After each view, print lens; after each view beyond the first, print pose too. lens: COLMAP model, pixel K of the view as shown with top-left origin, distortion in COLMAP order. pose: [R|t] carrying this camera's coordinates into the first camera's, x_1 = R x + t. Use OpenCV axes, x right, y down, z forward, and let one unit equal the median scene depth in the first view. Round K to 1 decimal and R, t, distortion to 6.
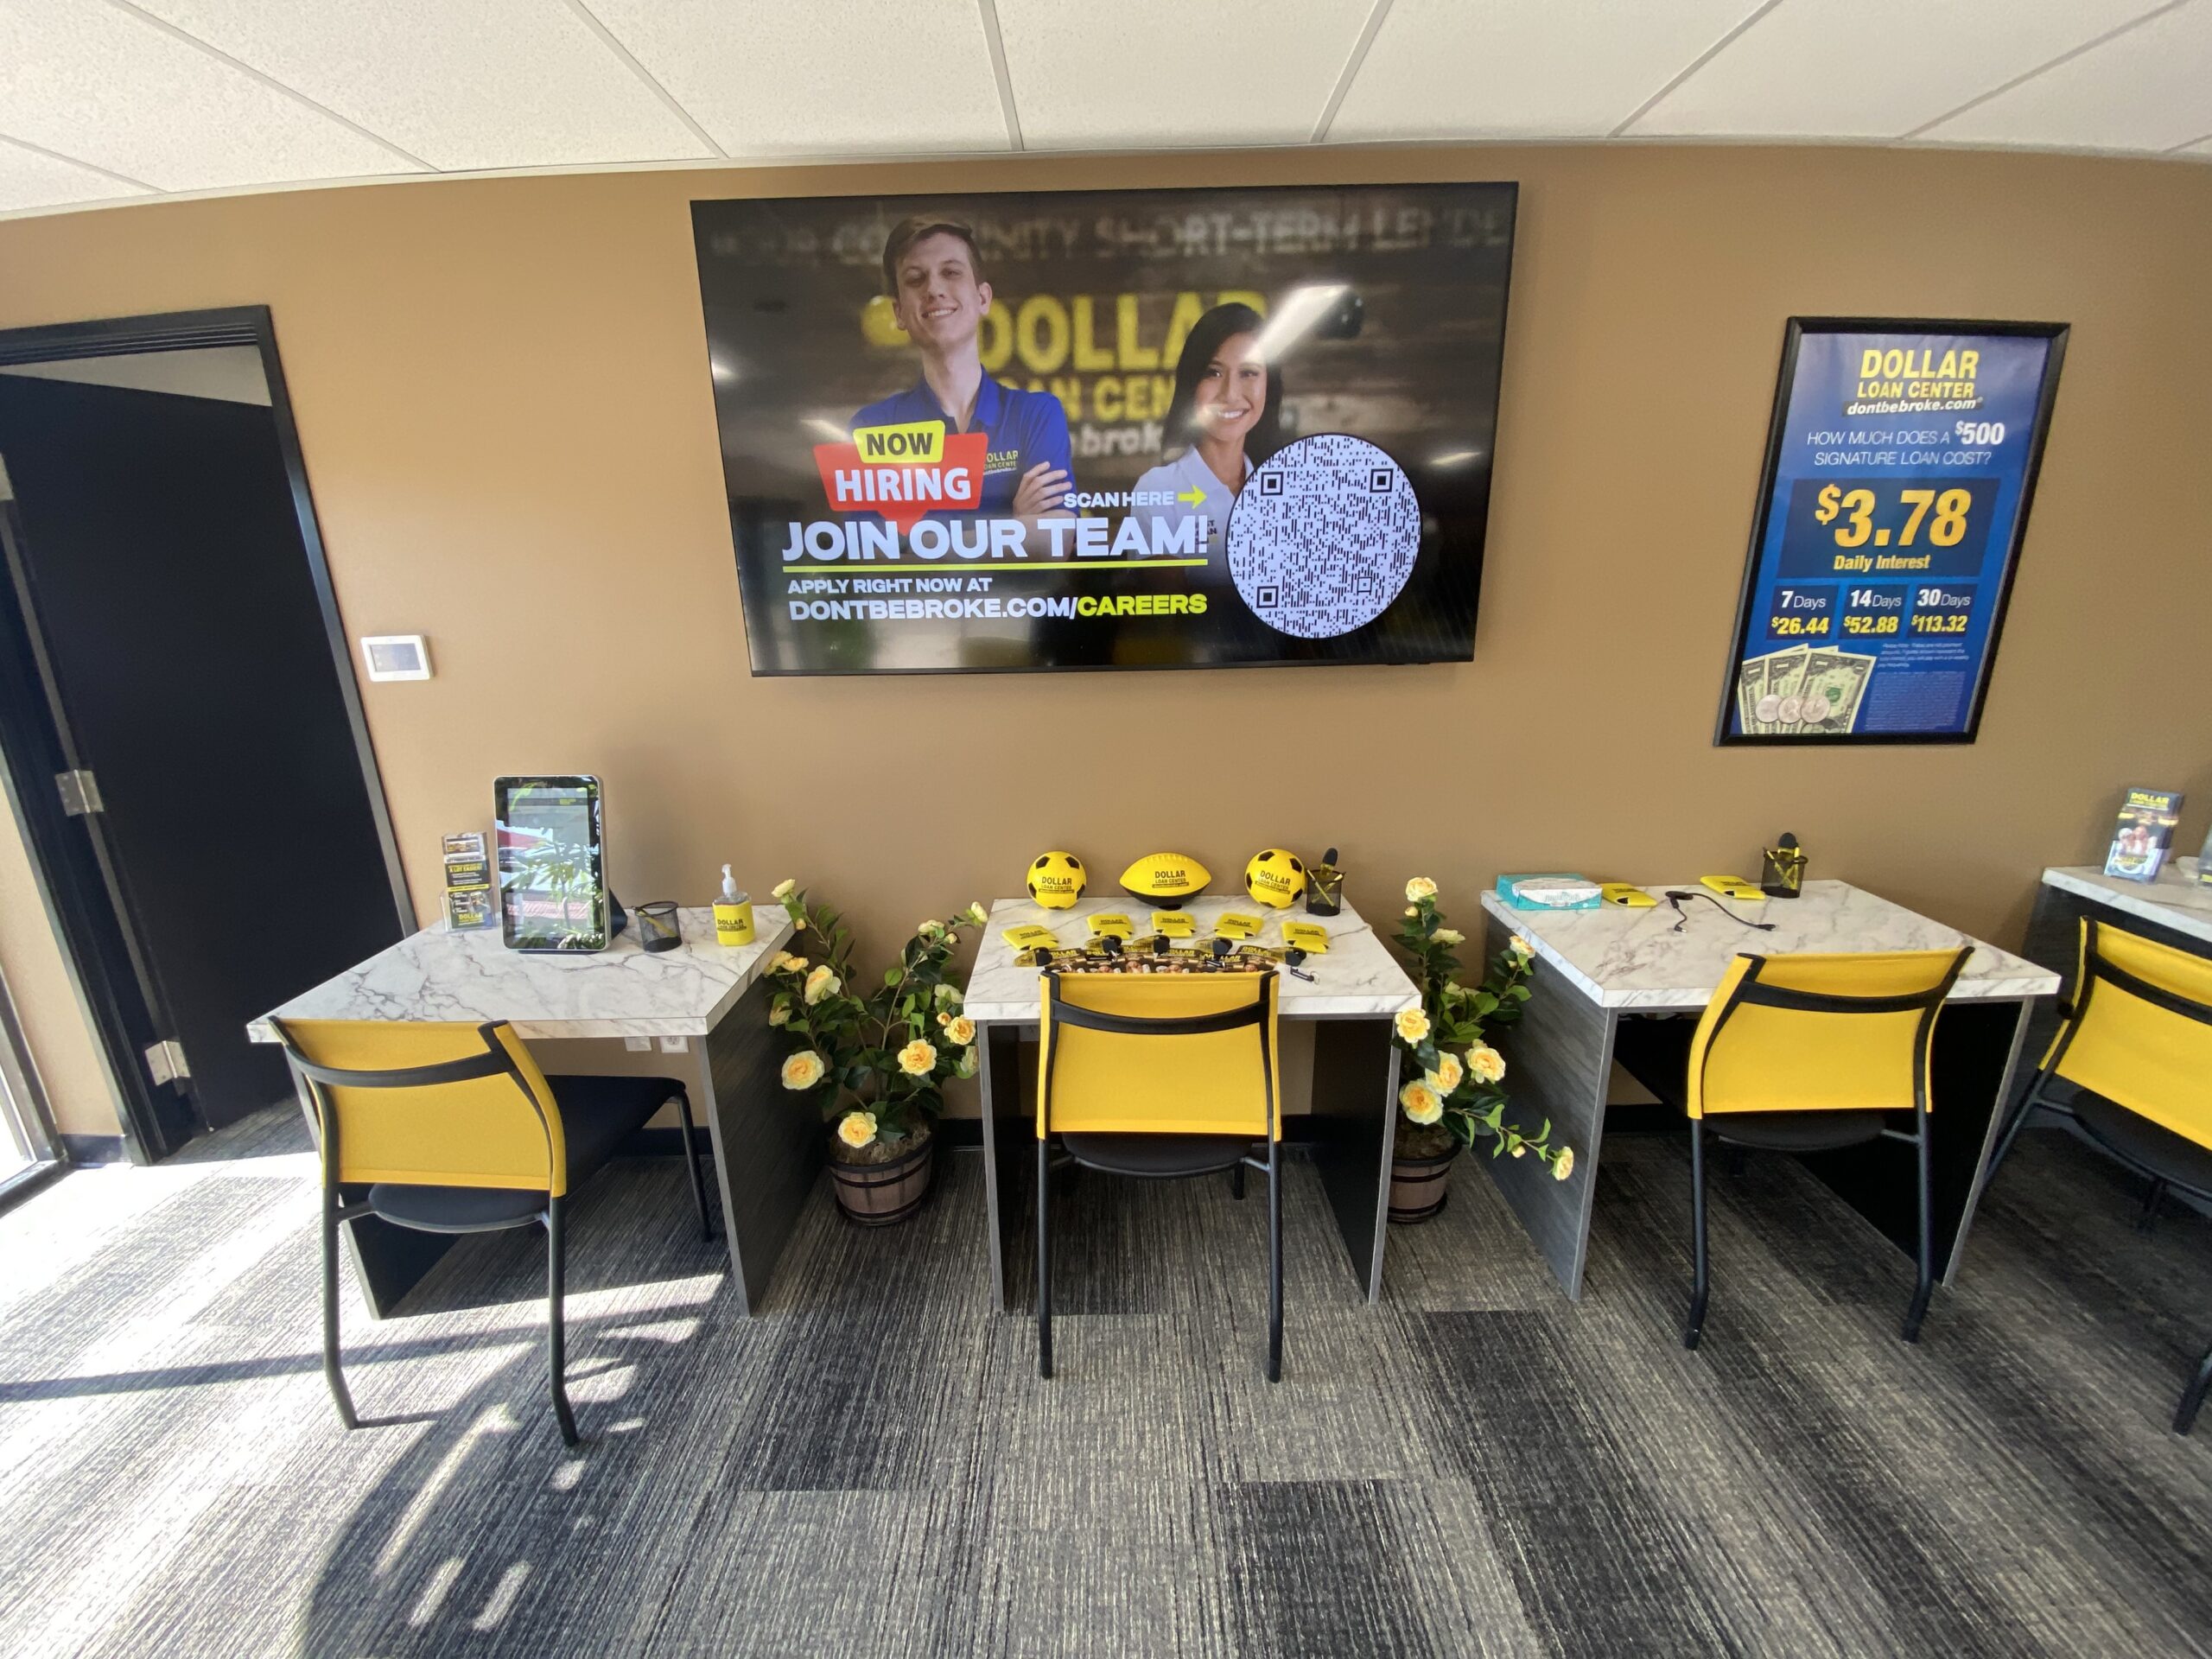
lens RADIAL K [[902.5, 0, 1110.2], [0, 902.5, 816.8], [0, 0, 1]] dist [-0.001302, -0.000101]
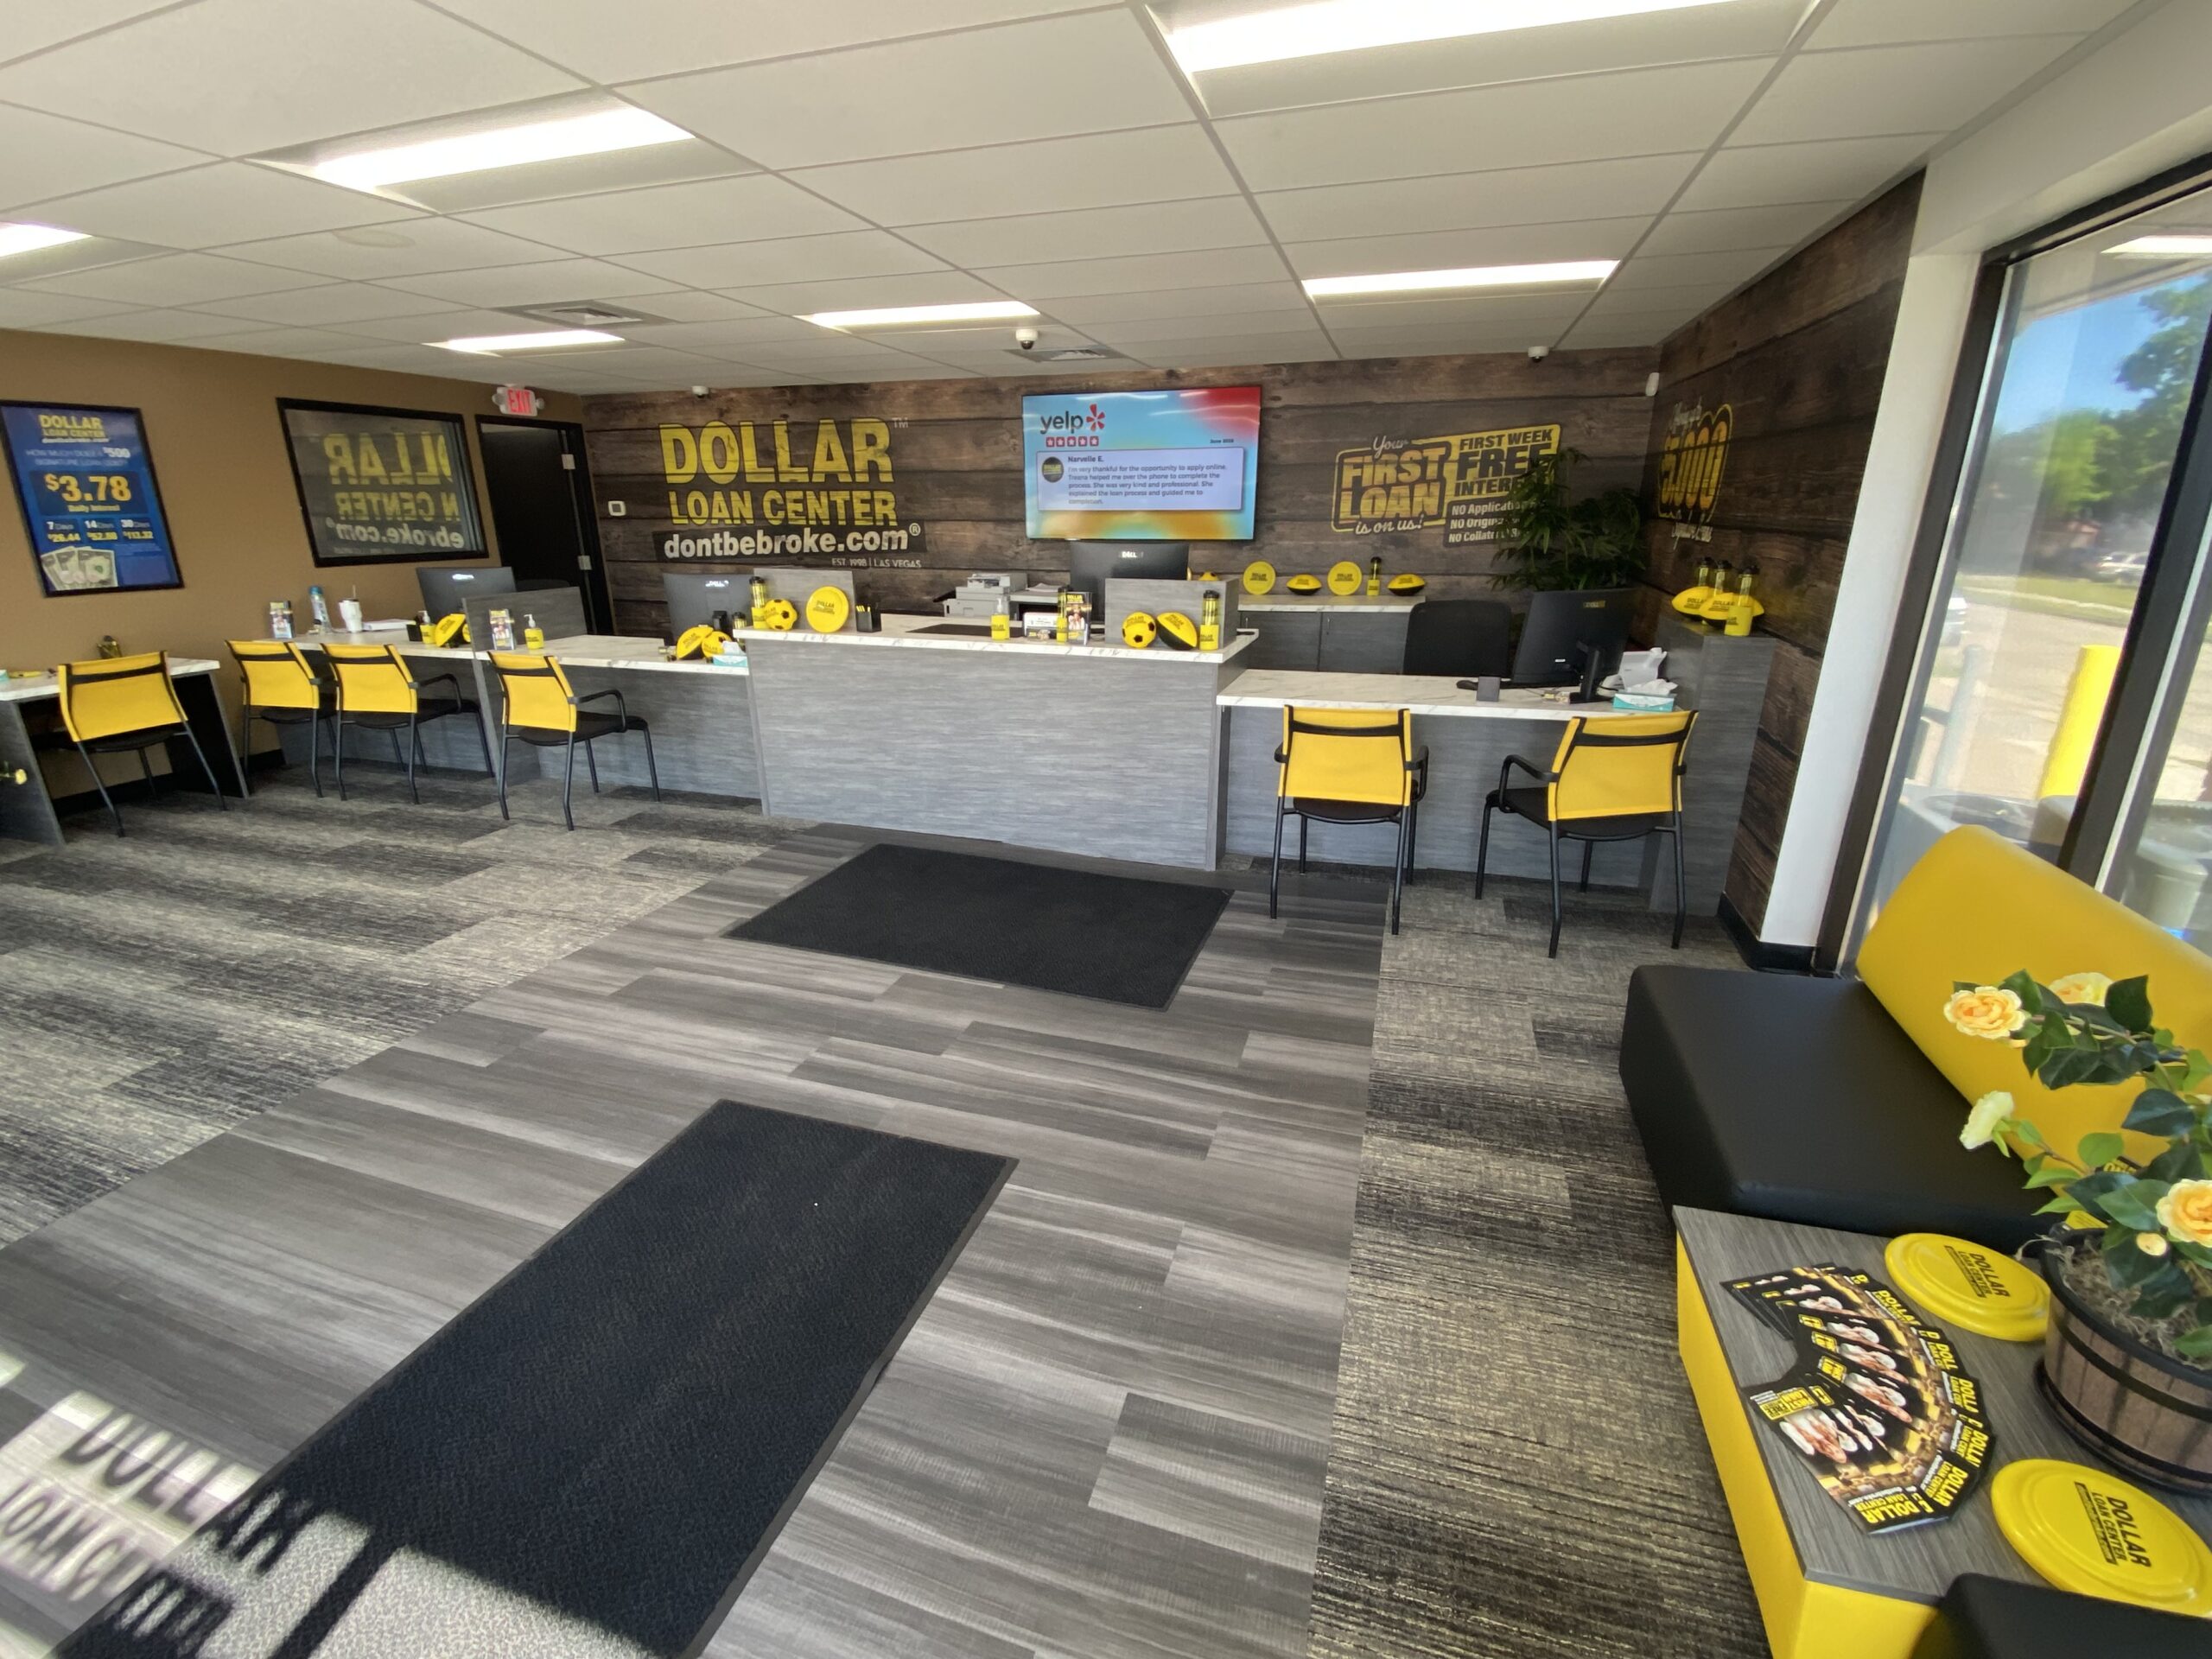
lens RADIAL K [[980.4, 0, 1101.4], [0, 980.4, 825.3], [0, 0, 1]] dist [-0.033849, -0.000899]
pose [[0.300866, -0.284848, 0.910133, -0.737185], [0.258857, 0.942914, 0.209537, 0.623338], [-0.917863, 0.172552, 0.357425, -2.001260]]
